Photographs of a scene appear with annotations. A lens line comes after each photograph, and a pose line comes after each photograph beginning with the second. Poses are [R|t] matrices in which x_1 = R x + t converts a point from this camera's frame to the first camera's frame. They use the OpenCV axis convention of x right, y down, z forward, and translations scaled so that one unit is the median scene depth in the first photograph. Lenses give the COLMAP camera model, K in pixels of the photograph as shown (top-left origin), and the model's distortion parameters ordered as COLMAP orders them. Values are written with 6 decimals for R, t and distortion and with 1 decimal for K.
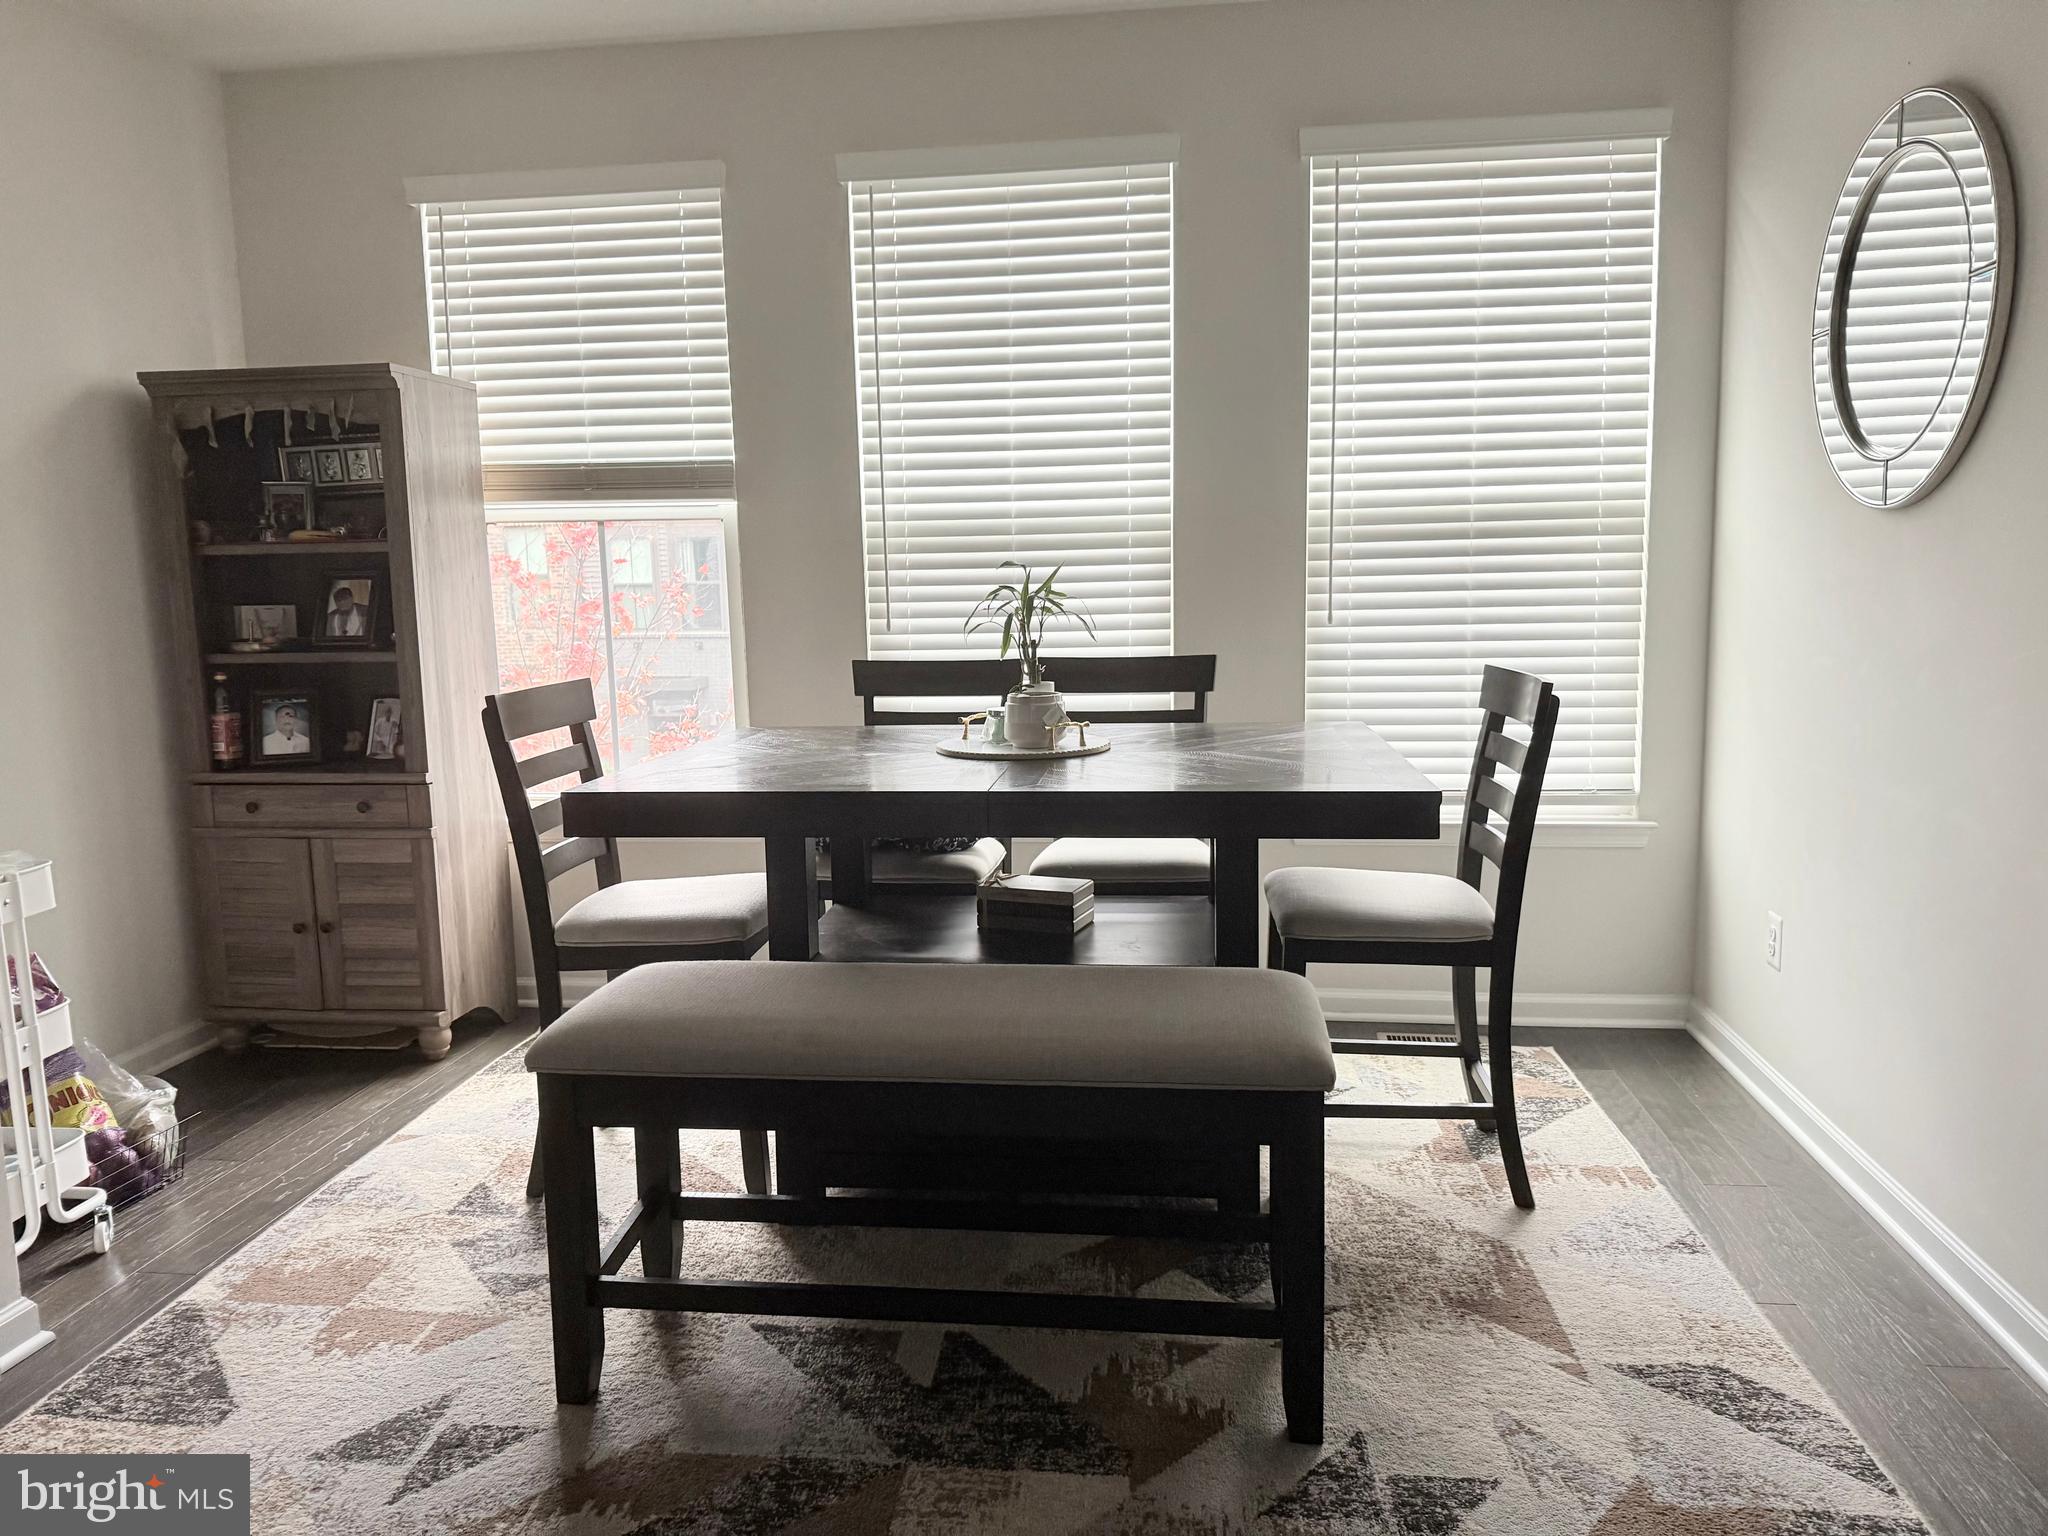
lens RADIAL K [[1449.3, 0, 1024.0], [0, 1449.3, 768.0], [0, 0, 1]] dist [0.003786, -0.005945]
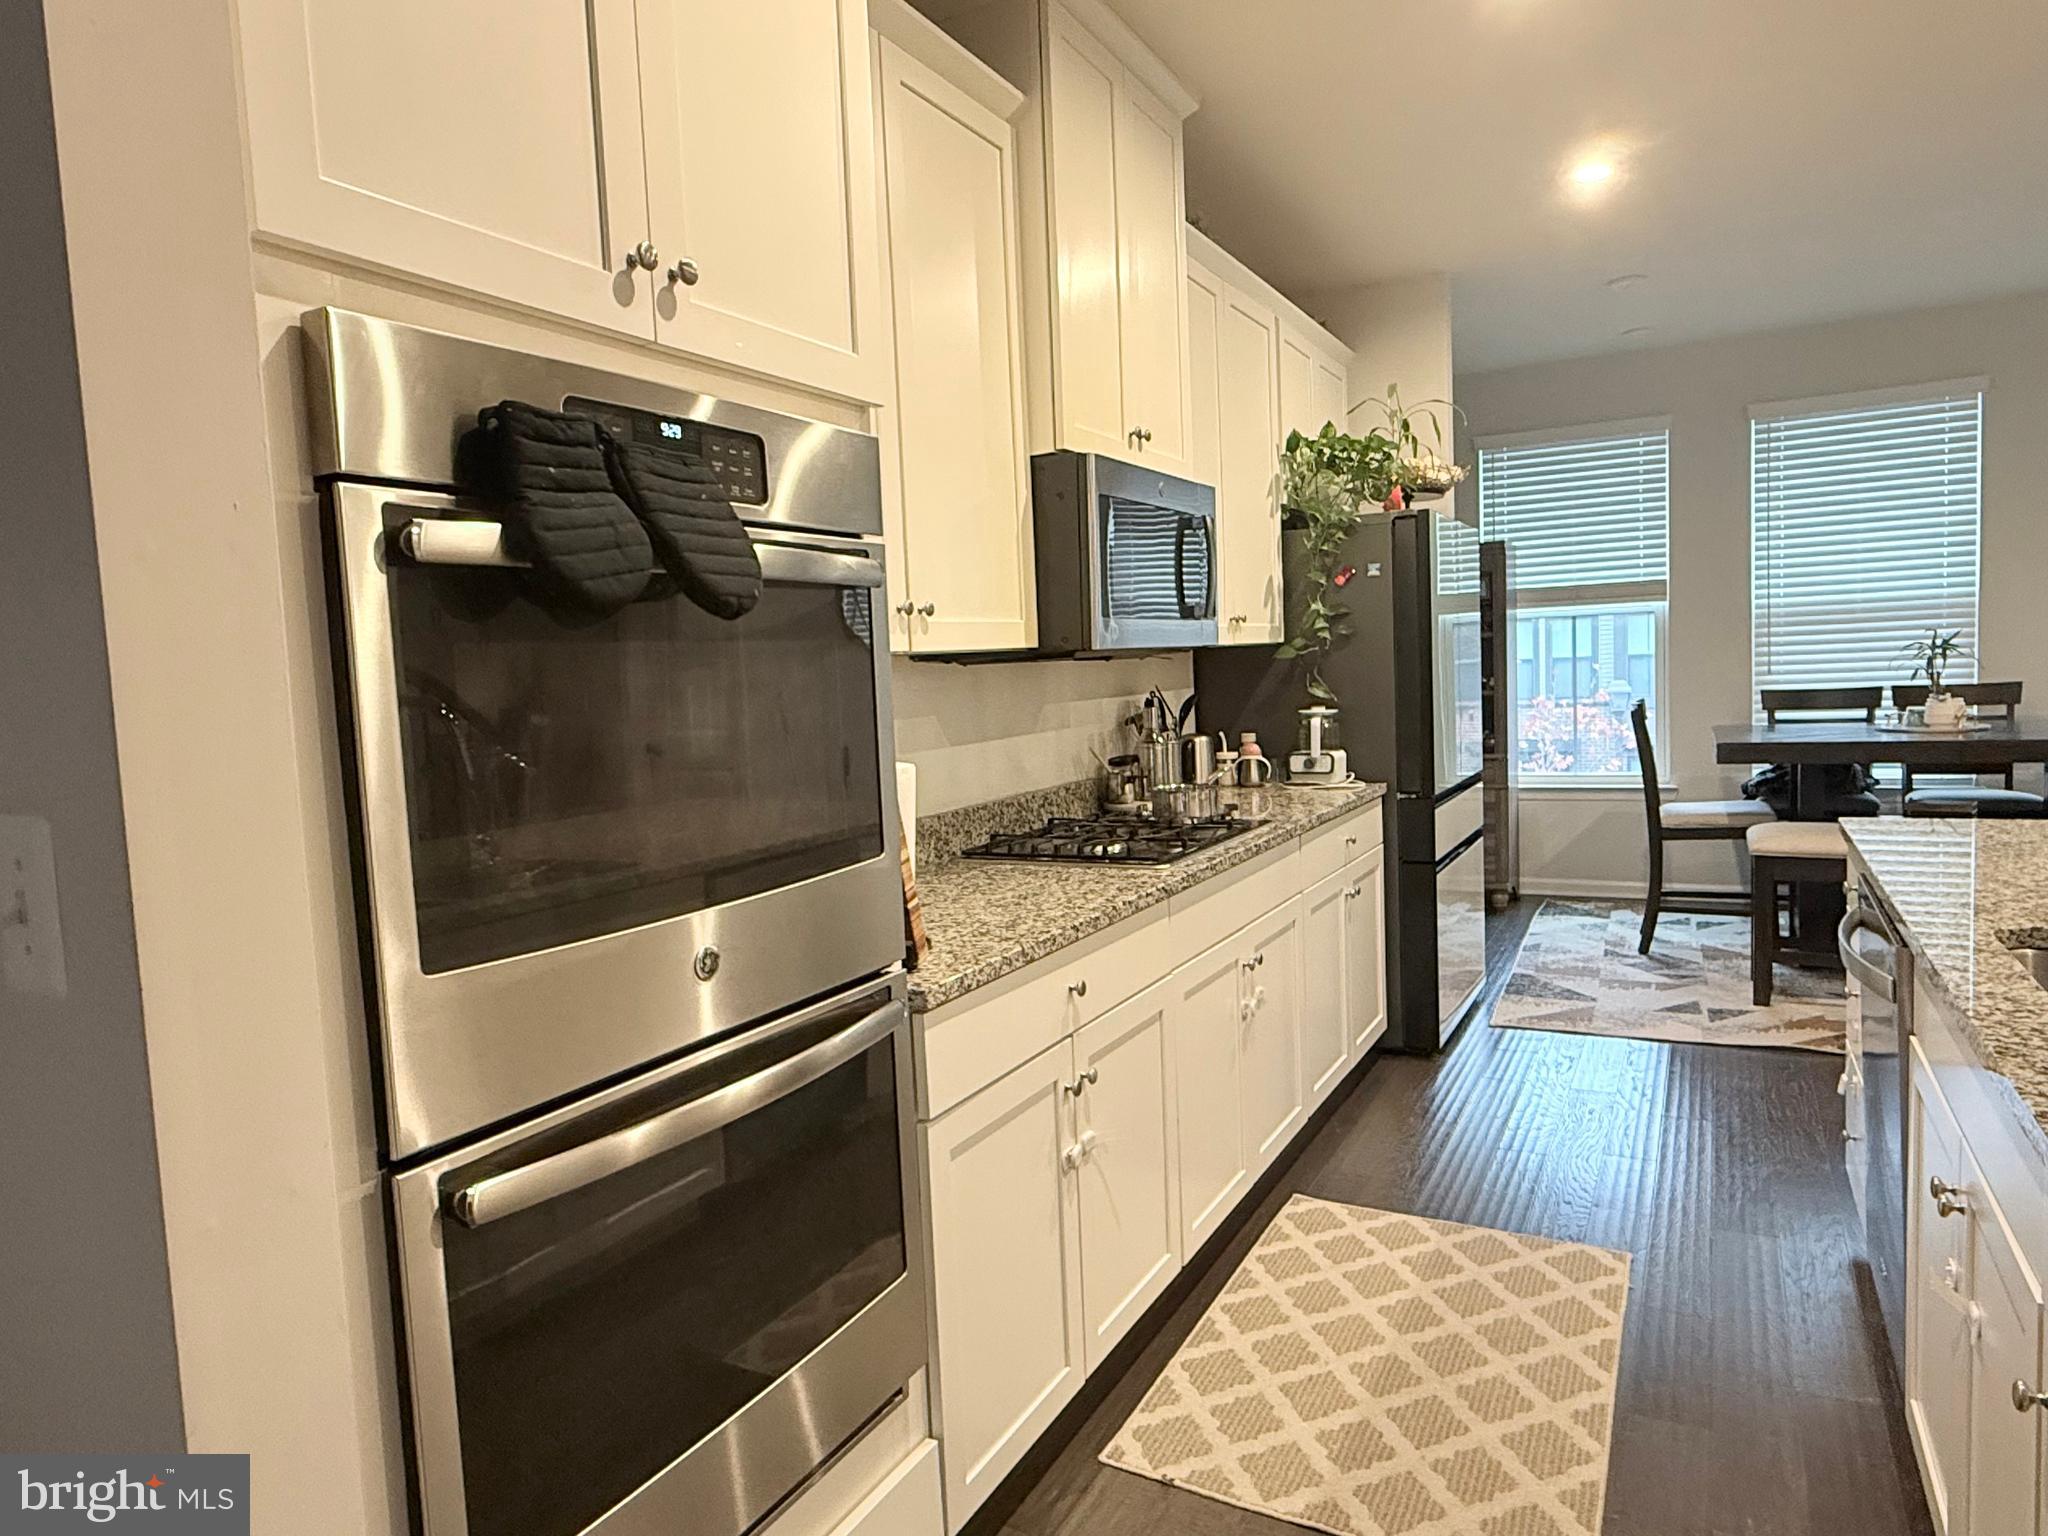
lens RADIAL K [[1289.9, 0, 1016.2], [0, 1289.9, 777.8], [0, 0, 1]] dist [0.002238, 0.000390]
pose [[0.933220, 0.007927, -0.359219, -0.460442], [-0.021622, 0.999184, -0.034123, 0.119926], [0.358655, 0.039611, 0.932629, -0.894025]]
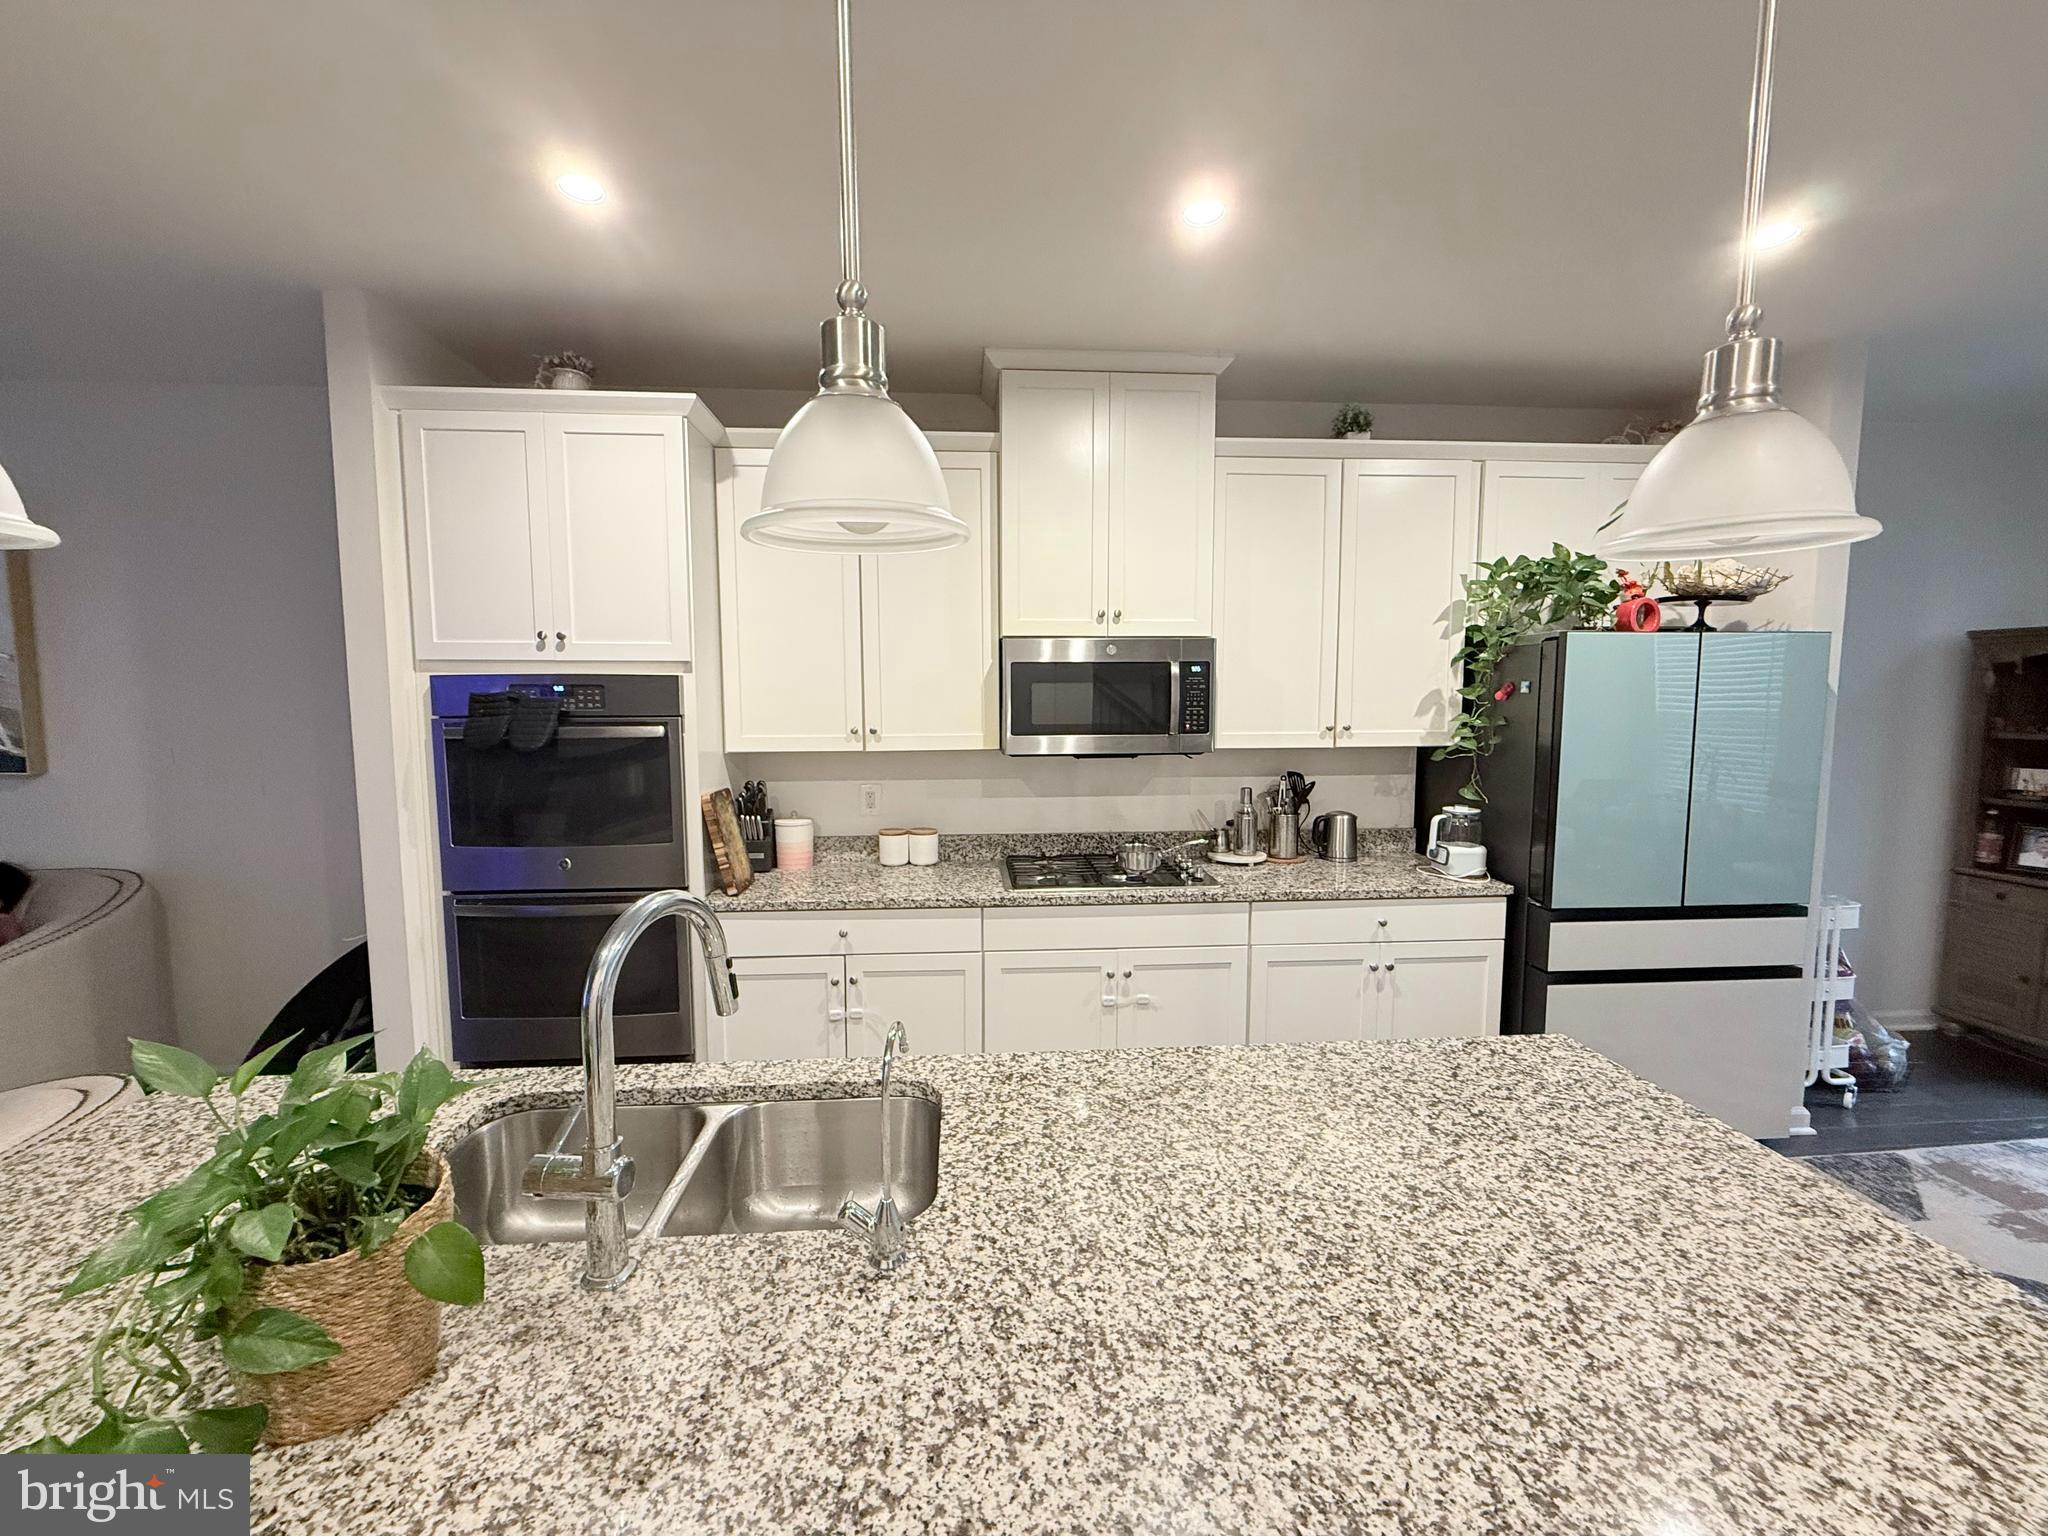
lens RADIAL K [[812.7, 0, 1019.5], [0, 812.7, 767.8], [0, 0, 1]] dist [-0.001651, 0.000681]
pose [[0.197838, 0.105156, -0.974578, 0.129466], [-0.134161, 0.987778, 0.079346, -0.043363], [0.971010, 0.115052, 0.209528, -0.296454]]
